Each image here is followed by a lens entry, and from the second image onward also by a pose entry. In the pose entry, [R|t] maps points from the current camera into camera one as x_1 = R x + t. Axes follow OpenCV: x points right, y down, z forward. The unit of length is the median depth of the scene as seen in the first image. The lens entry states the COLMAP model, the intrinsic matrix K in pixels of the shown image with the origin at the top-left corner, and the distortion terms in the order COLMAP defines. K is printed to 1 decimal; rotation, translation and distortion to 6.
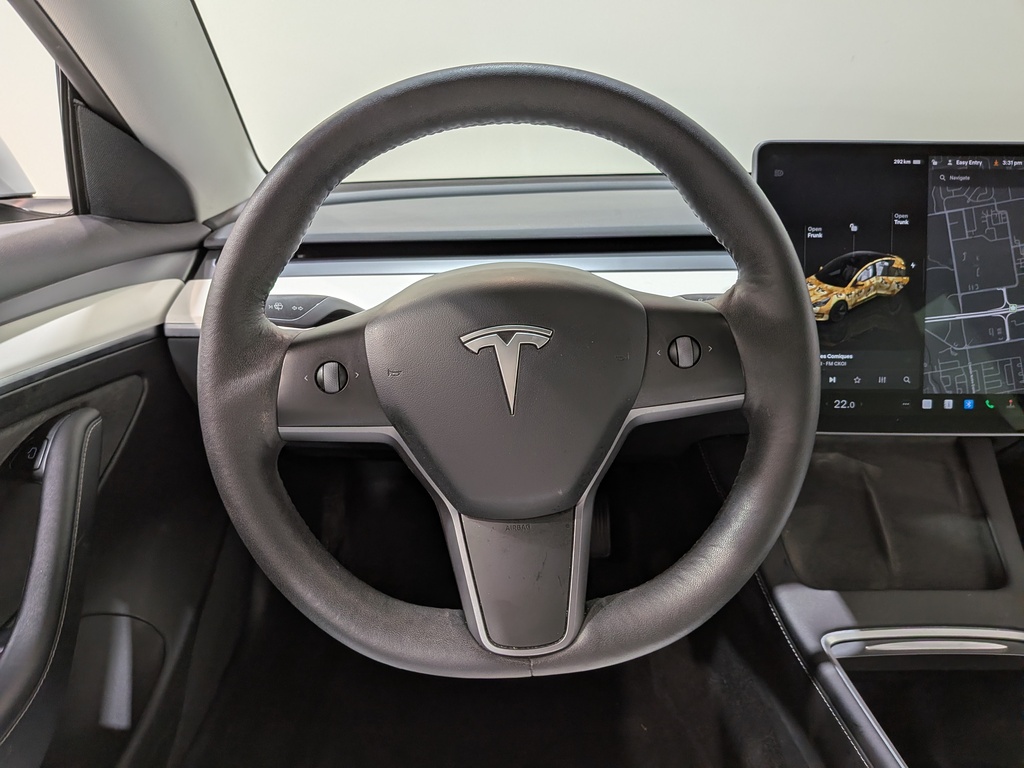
lens RADIAL K [[759.6, 0, 498.4], [0, 759.6, 396.1], [0, 0, 1]] dist [-0.018107, -0.004452]
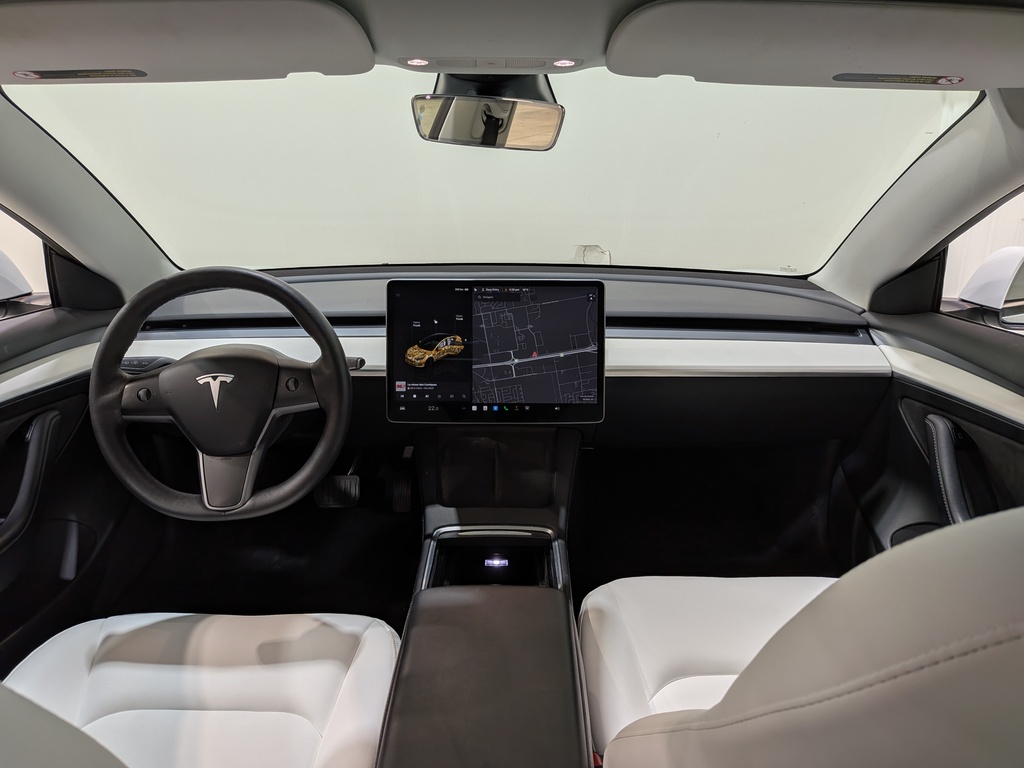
lens RADIAL K [[716.7, 0, 513.9], [0, 716.7, 393.4], [0, 0, 1]] dist [0.087523, -0.149454]
pose [[0.999983, 0.000851, 0.005731, 0.668179], [-0.000692, 0.999614, -0.027764, 0.024315], [-0.005752, 0.027759, 0.999598, -0.930255]]
